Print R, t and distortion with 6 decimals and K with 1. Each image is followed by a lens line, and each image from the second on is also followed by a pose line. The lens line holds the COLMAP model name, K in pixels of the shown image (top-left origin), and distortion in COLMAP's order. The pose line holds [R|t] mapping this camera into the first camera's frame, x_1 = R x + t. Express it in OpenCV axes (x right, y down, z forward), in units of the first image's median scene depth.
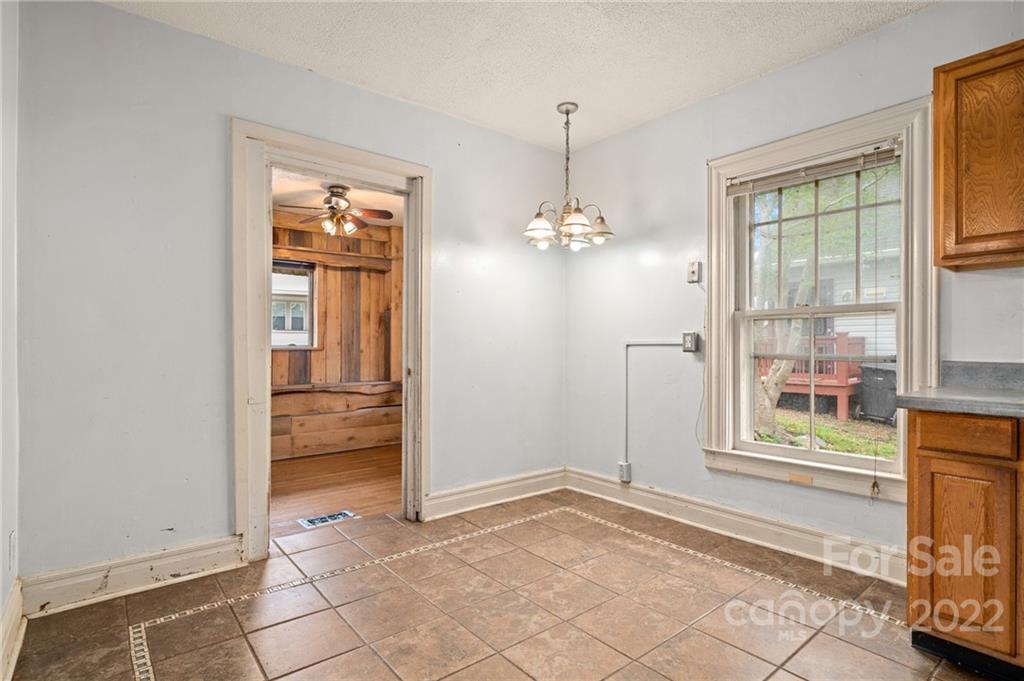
lens RADIAL K [[510.0, 0, 511.3], [0, 510.0, 341.7], [0, 0, 1]] dist [0.001260, -0.000445]
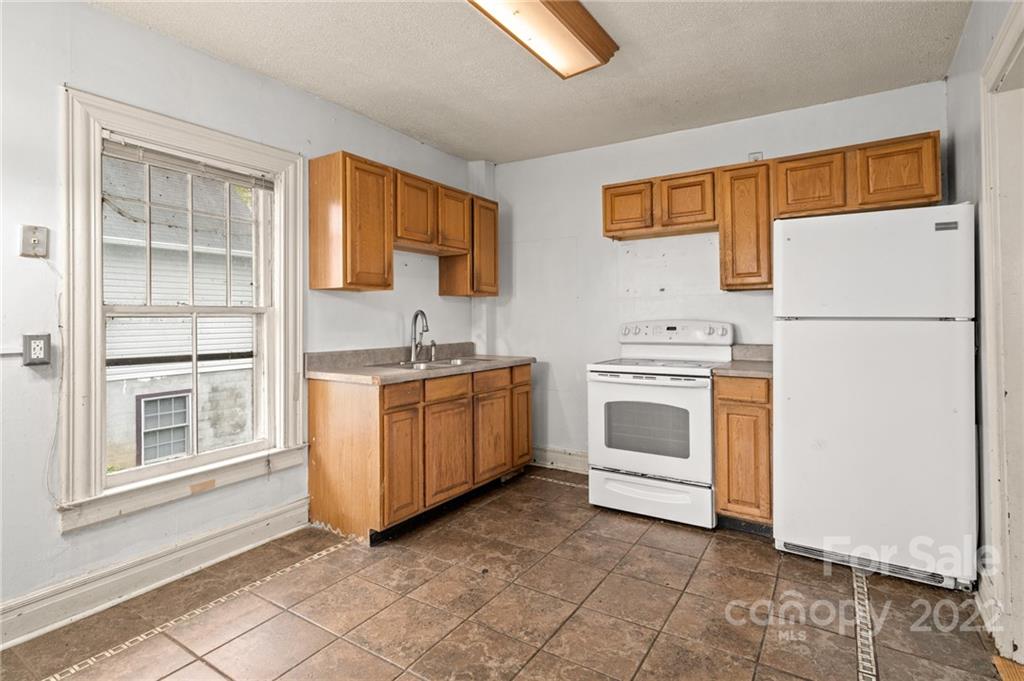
lens RADIAL K [[503.1, 0, 517.6], [0, 503.1, 312.9], [0, 0, 1]] dist [0.001682, 0.000545]
pose [[-0.300528, 0.018811, 0.953587, -0.209763], [0.007982, 0.999820, -0.017207, -0.014182], [-0.953739, 0.002441, -0.300625, 0.294702]]
